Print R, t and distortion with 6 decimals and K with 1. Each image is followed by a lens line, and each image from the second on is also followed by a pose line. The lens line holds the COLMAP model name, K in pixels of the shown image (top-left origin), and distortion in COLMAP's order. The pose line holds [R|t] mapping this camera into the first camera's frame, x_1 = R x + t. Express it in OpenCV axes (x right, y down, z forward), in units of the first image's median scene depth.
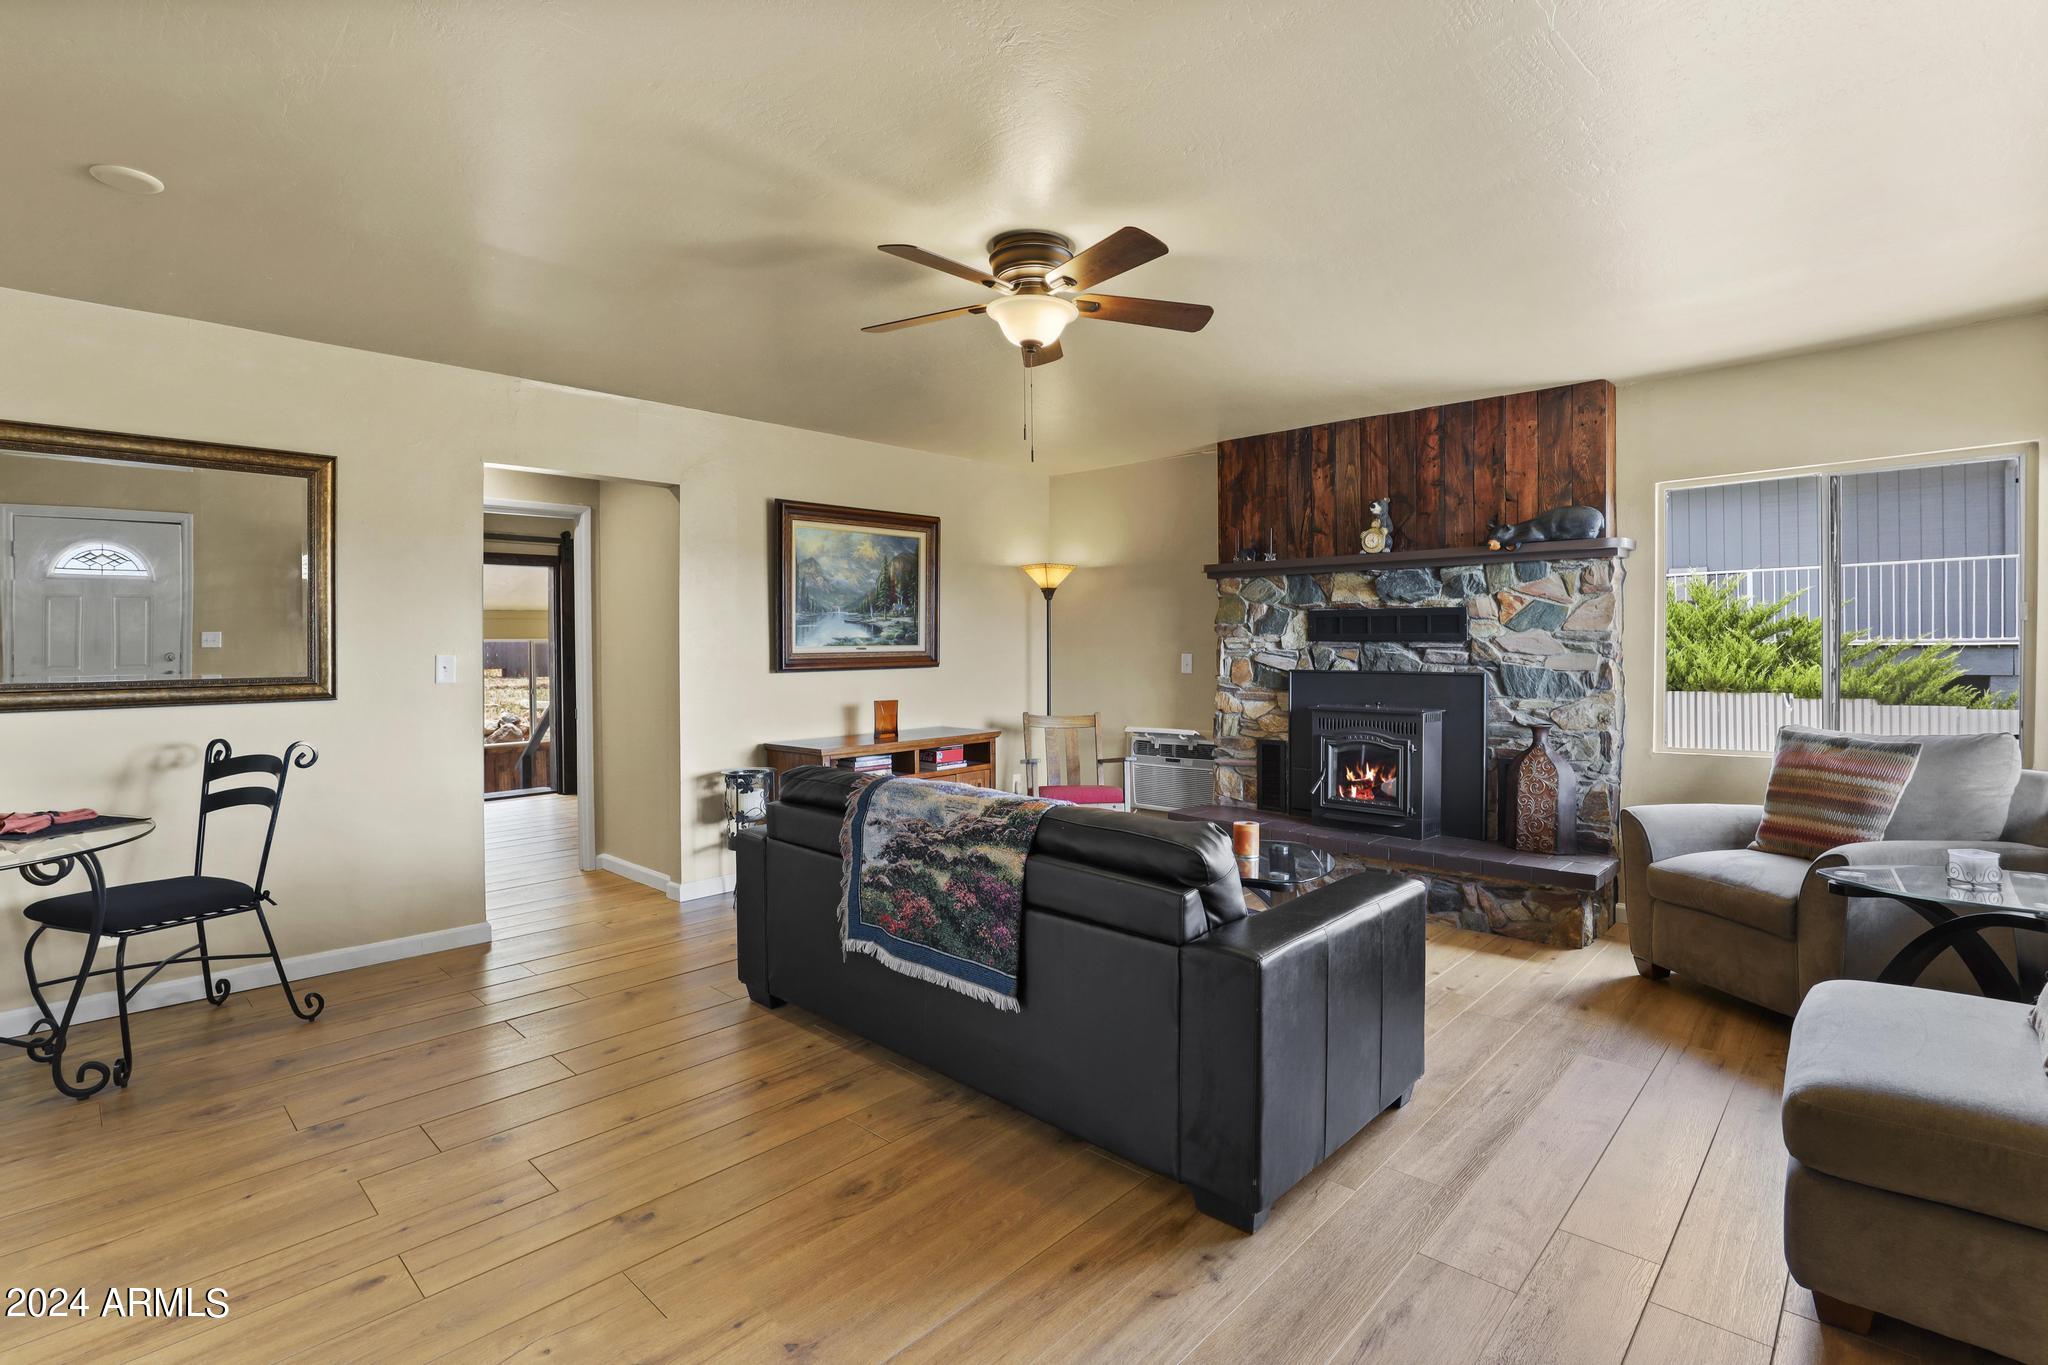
lens RADIAL K [[952.4, 0, 1024.9], [0, 952.4, 648.4], [0, 0, 1]] dist [-0.031199, 0.001029]
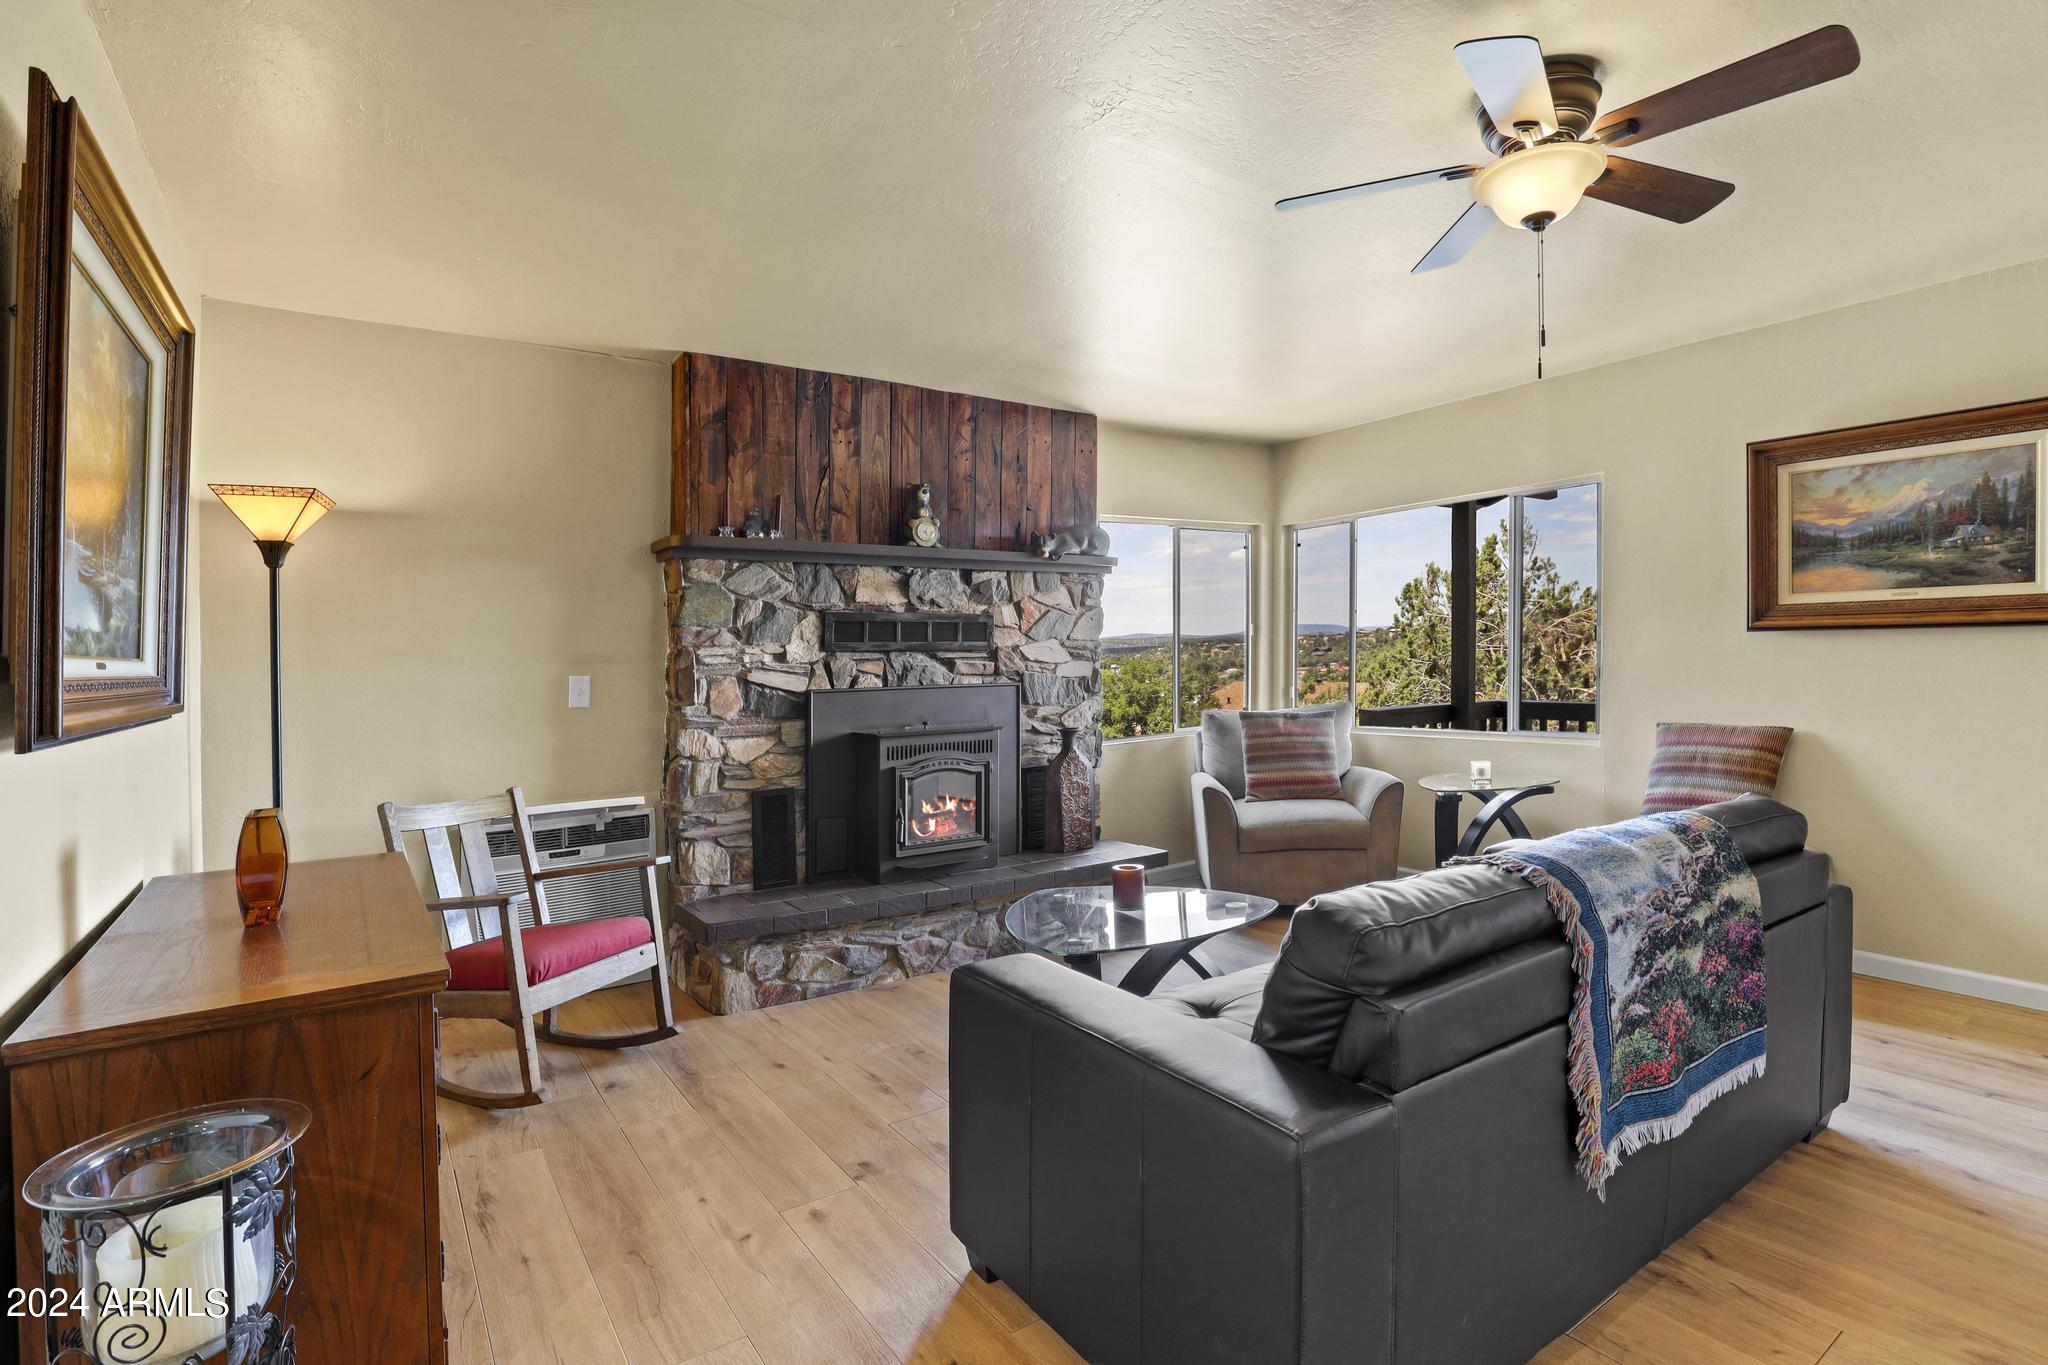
lens RADIAL K [[997.4, 0, 1024.0], [0, 997.4, 682.5], [0, 0, 1]] dist [-0.027641, 0.000694]
pose [[0.211899, -0.020235, 0.977082, -0.466914], [0.026244, 0.999543, 0.015009, 0.009392], [-0.976939, 0.022462, 0.212333, 0.694182]]
